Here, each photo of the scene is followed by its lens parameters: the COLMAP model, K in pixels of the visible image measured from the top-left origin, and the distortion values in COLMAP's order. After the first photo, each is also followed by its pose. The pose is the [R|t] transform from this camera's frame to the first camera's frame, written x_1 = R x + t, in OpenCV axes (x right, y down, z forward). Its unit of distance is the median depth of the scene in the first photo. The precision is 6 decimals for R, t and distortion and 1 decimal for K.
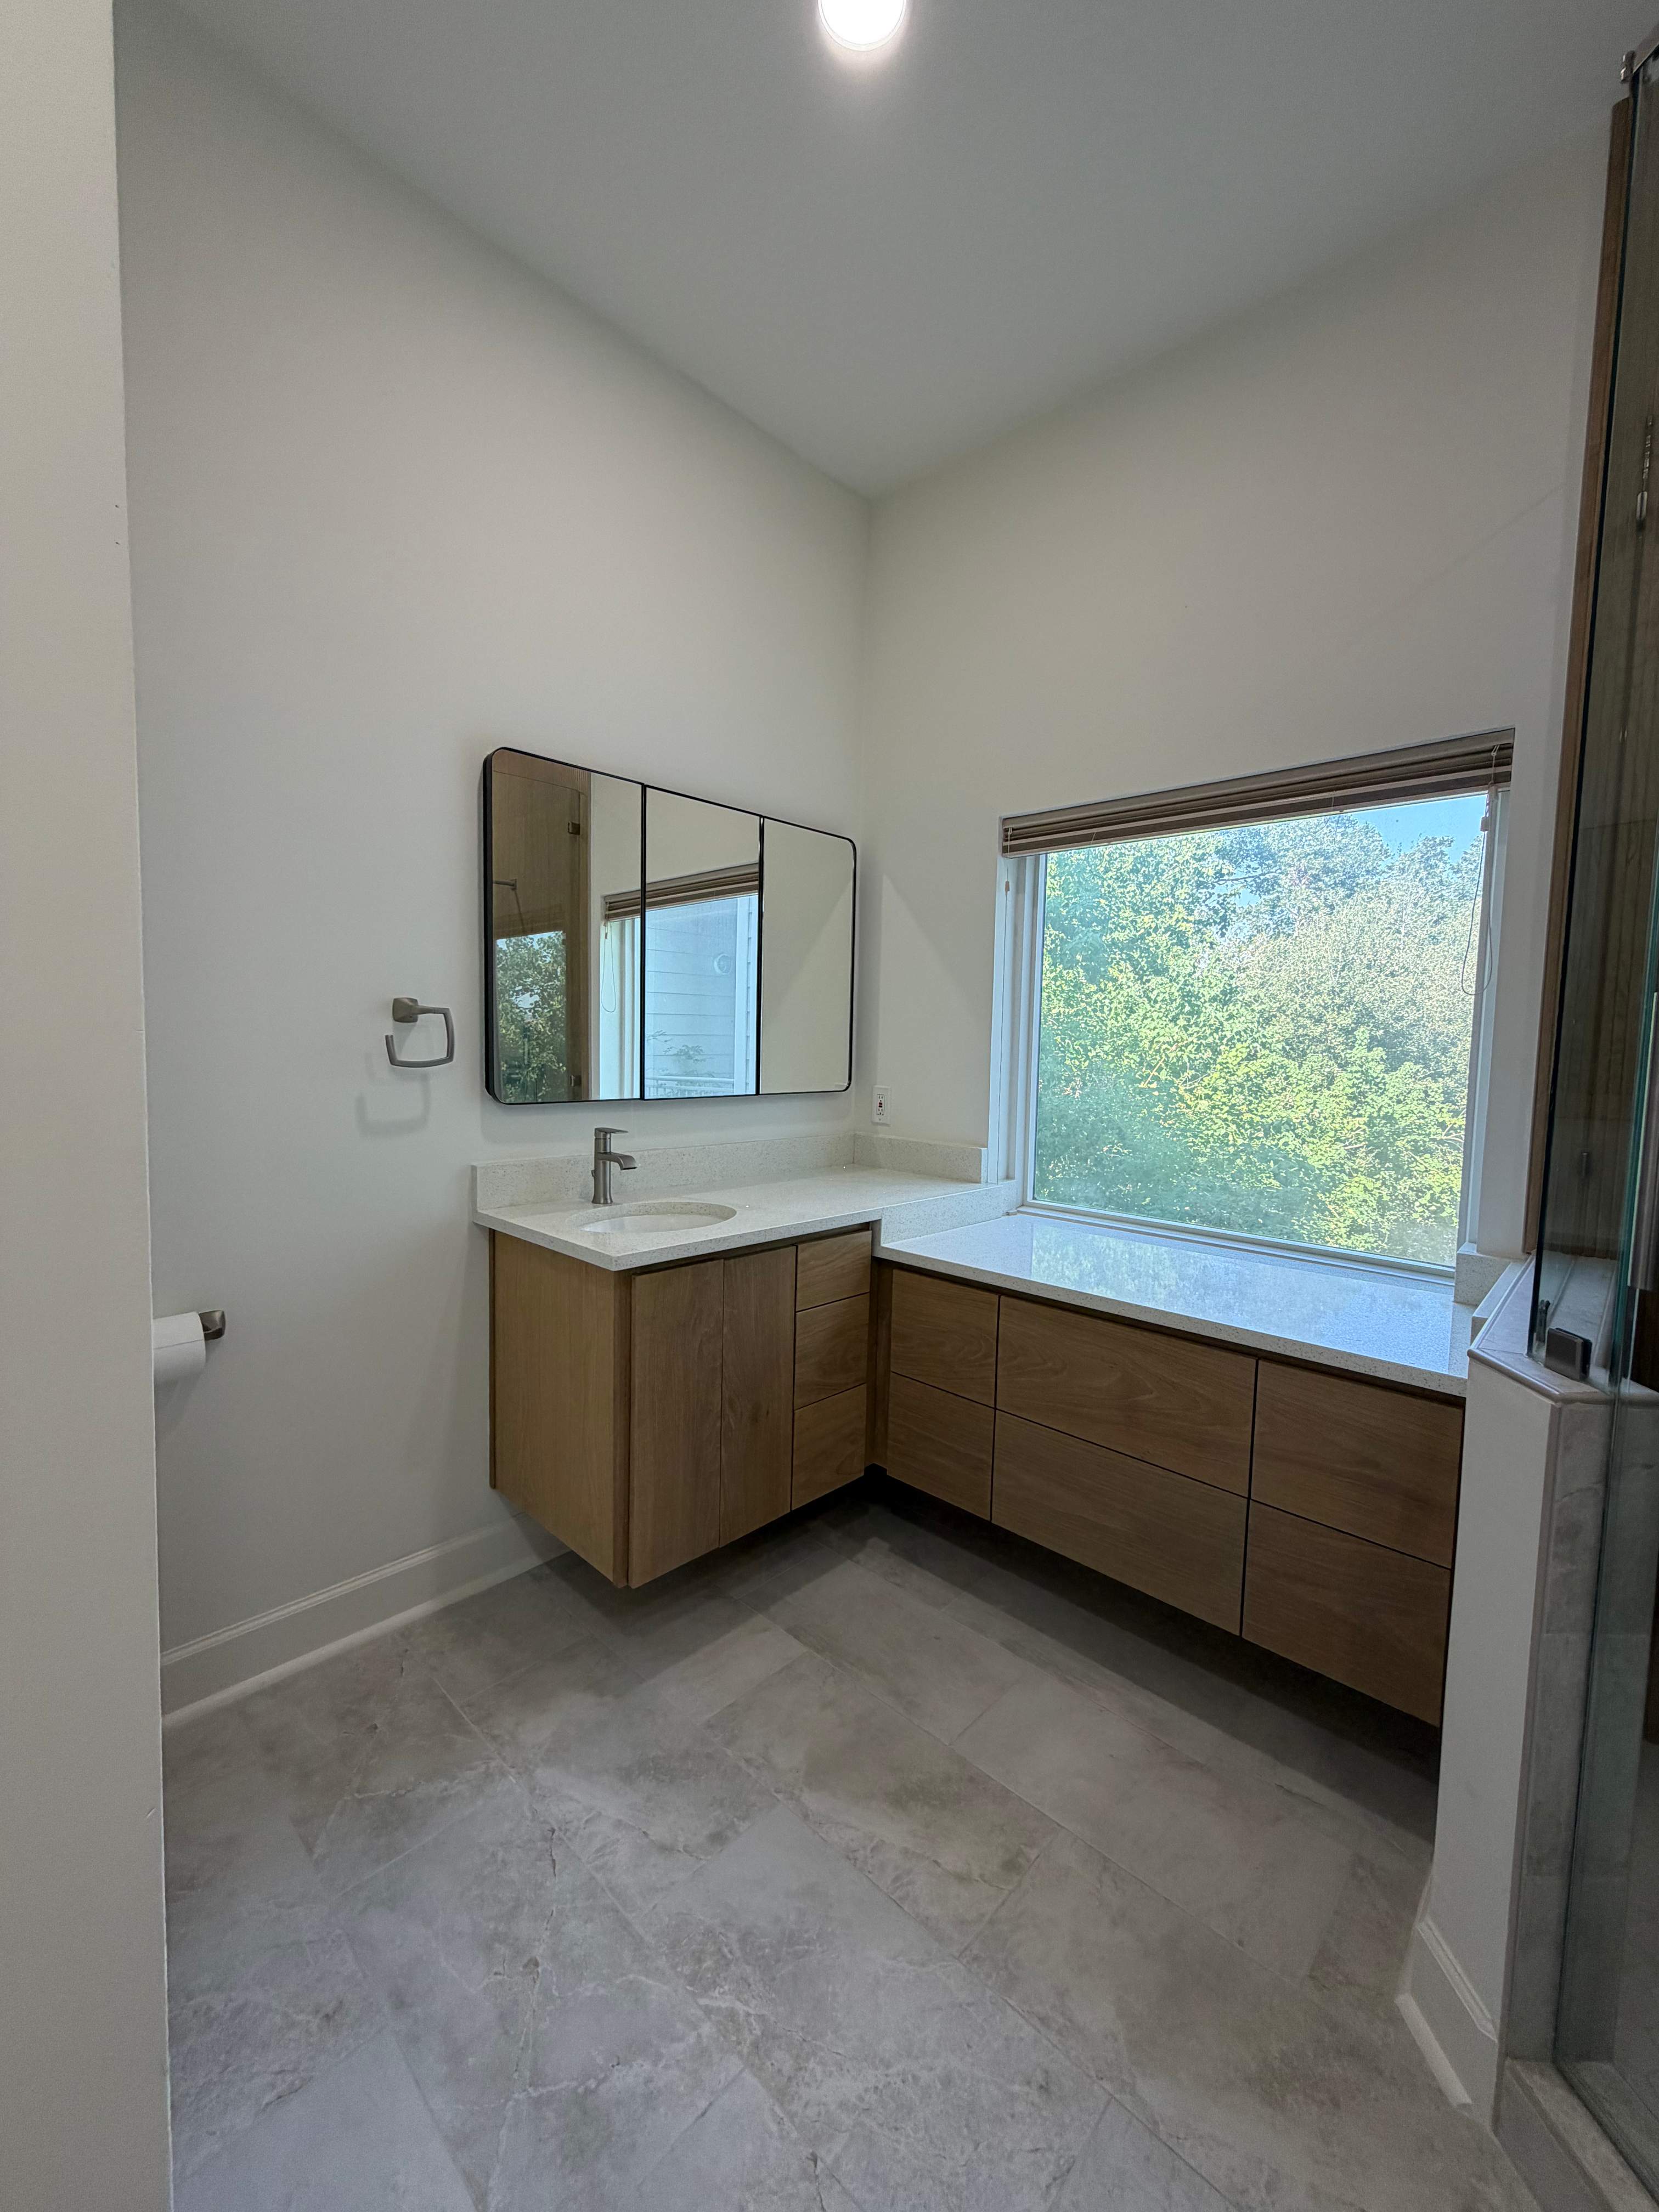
lens RADIAL K [[878.2, 0, 827.8], [0, 878.2, 1100.1], [0, 0, 1]] dist [0.000651, -0.000151]
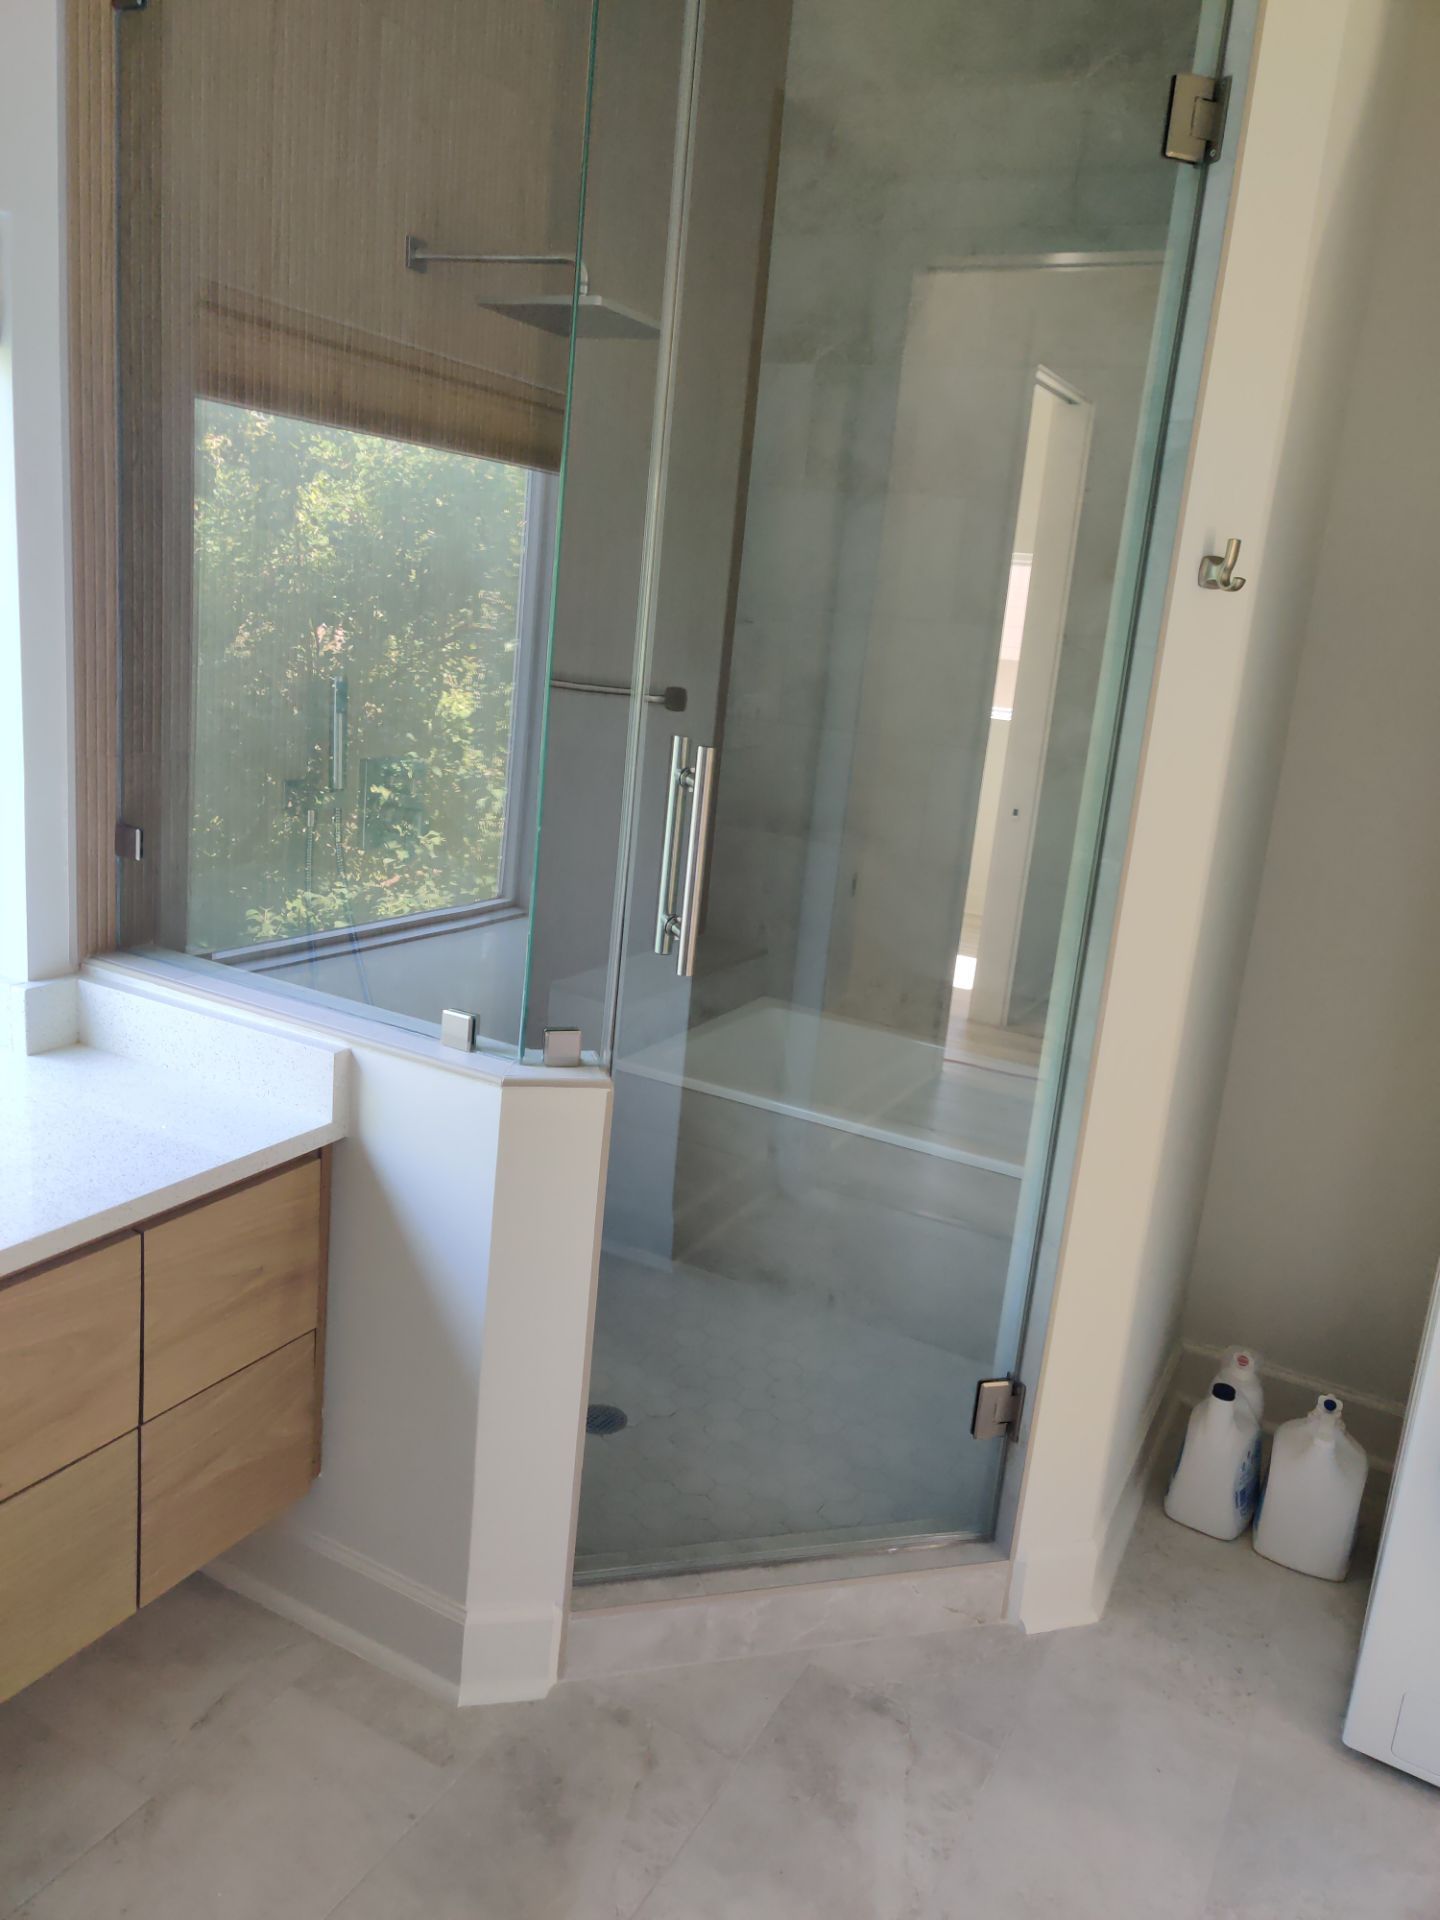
lens RADIAL K [[1439.1, 0, 724.3], [0, 1439.1, 955.2], [0, 0, 1]] dist [0.027465, -0.012190]
pose [[-0.264377, -0.275446, 0.924248, -0.483226], [-0.034791, 0.960447, 0.276282, -0.185618], [-0.963792, 0.040887, -0.263503, 0.712617]]
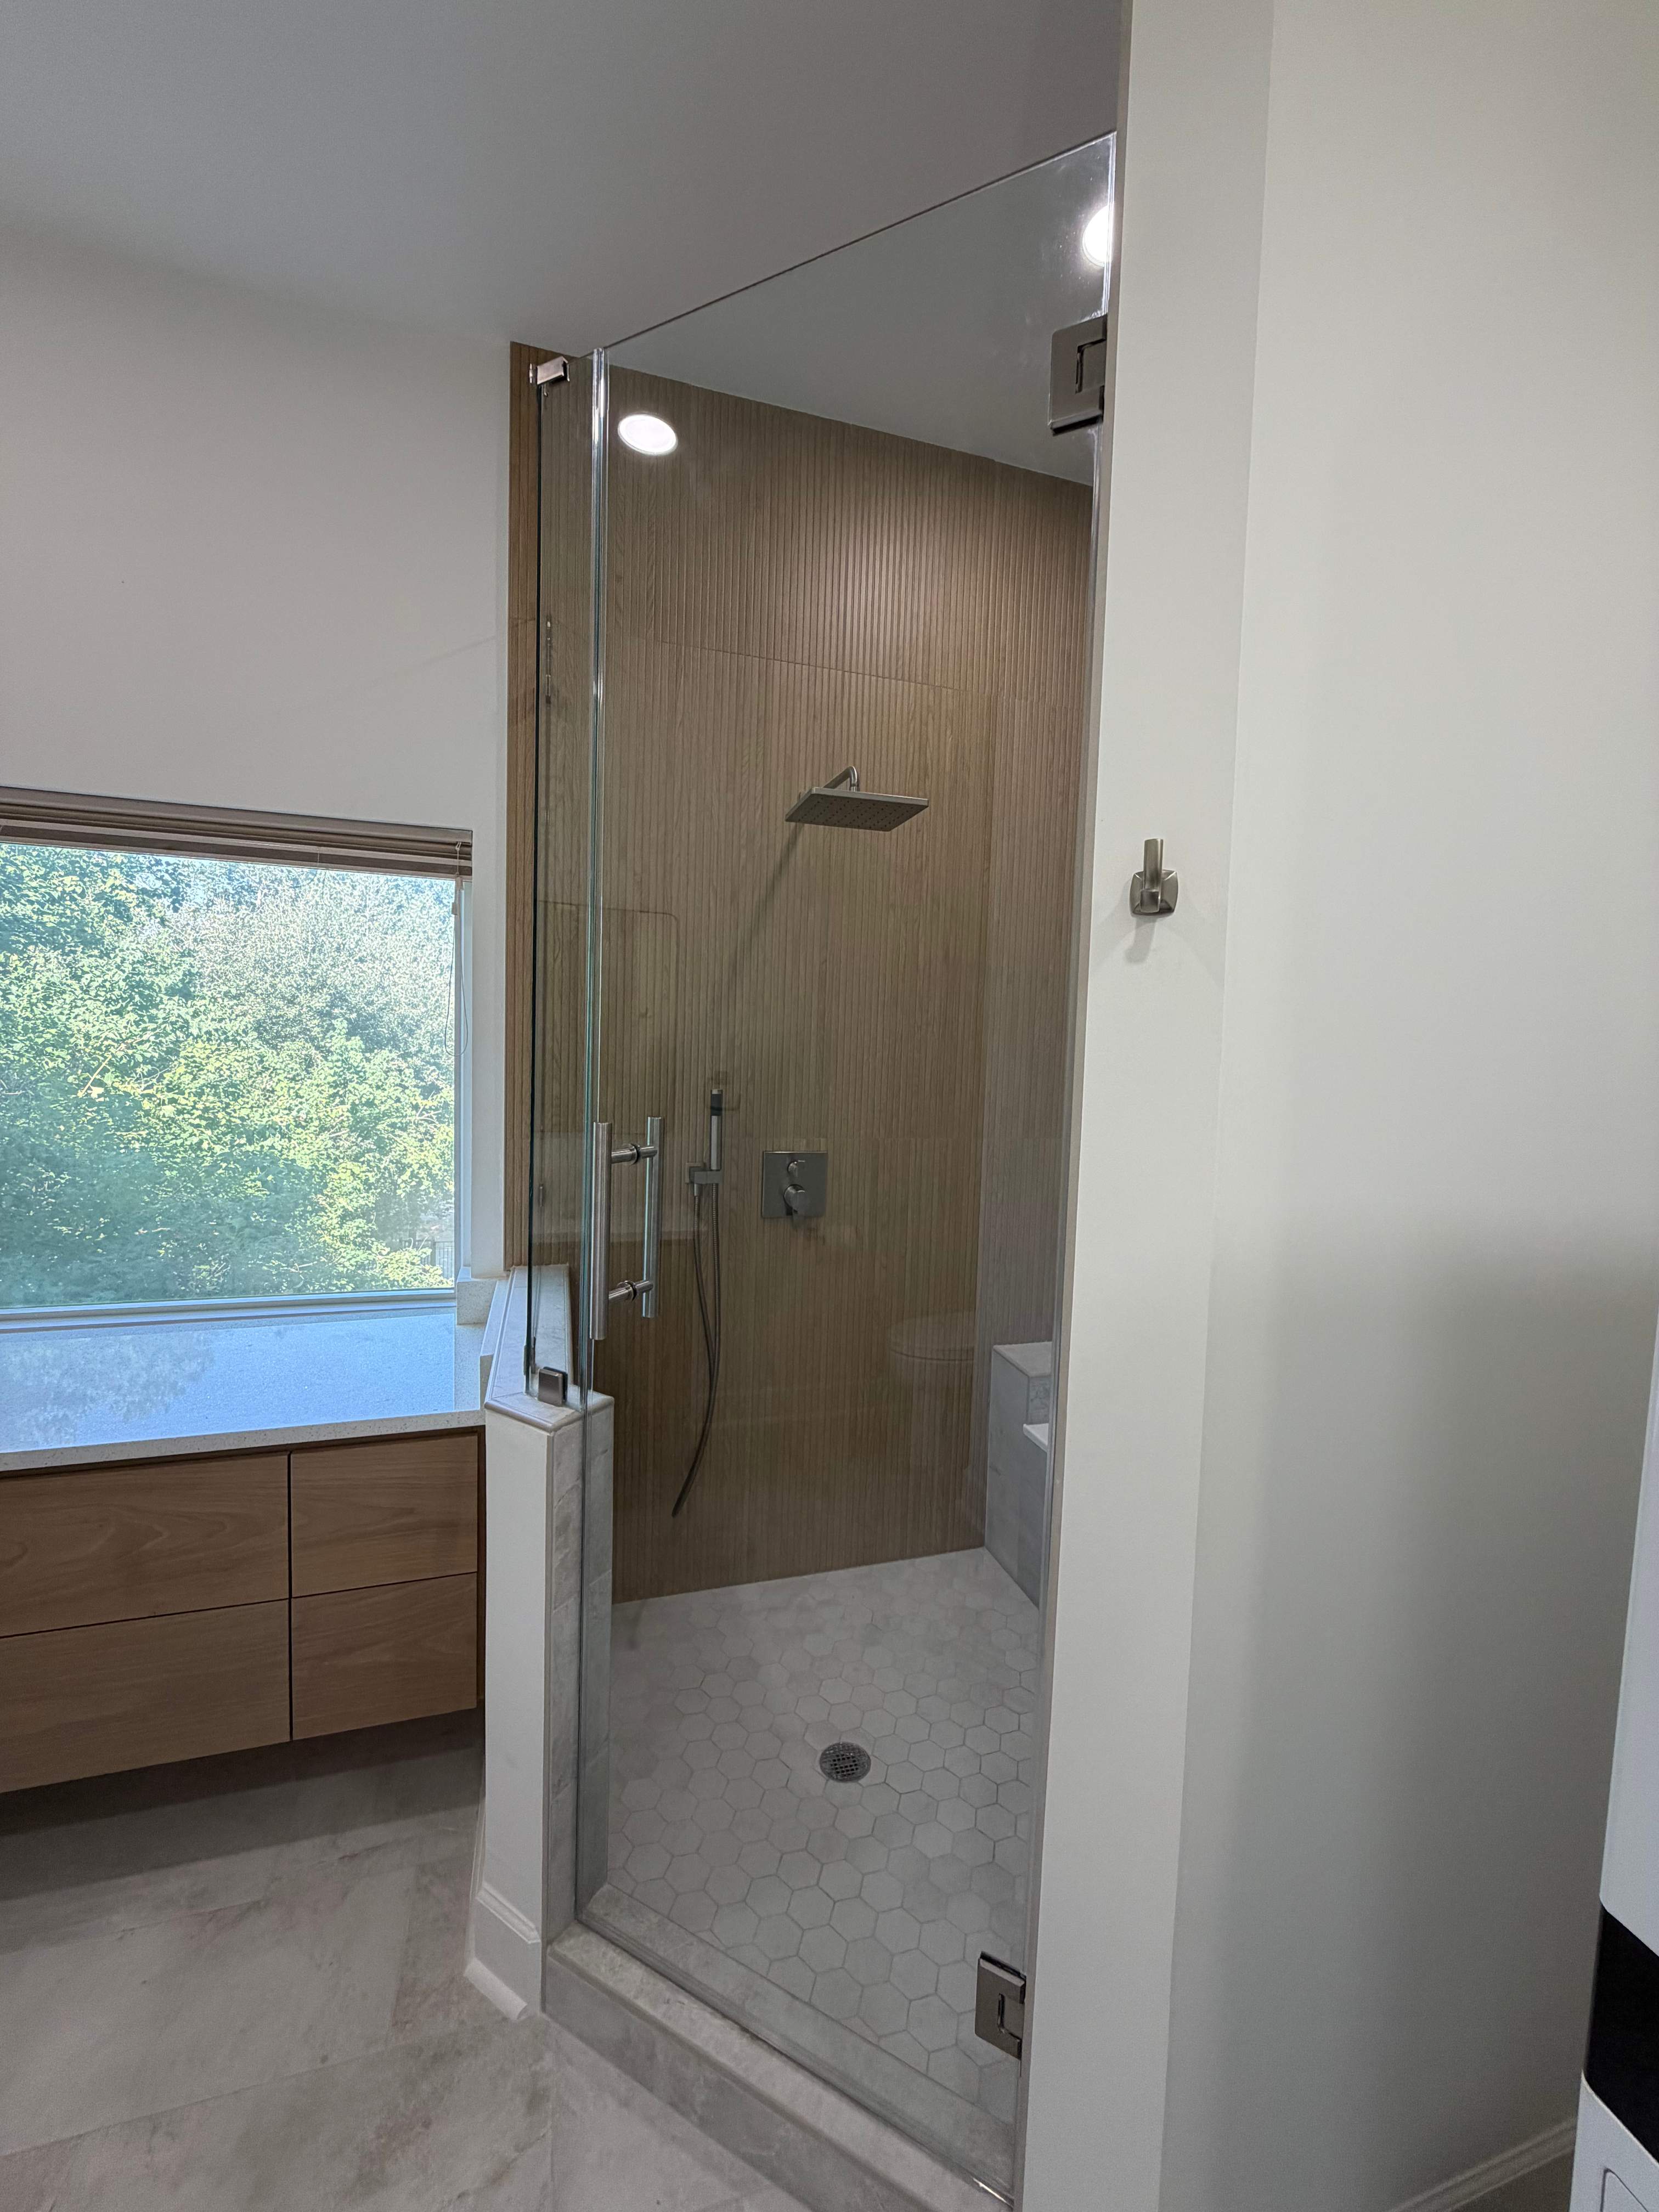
lens RADIAL K [[886.6, 0, 831.4], [0, 886.6, 1098.0], [0, 0, 1]] dist [0.000433, -0.000357]
pose [[0.492085, -0.067454, 0.867930, -0.028308], [0.039676, 0.997695, 0.055044, -0.102413], [-0.869643, 0.007350, 0.493627, 0.003481]]
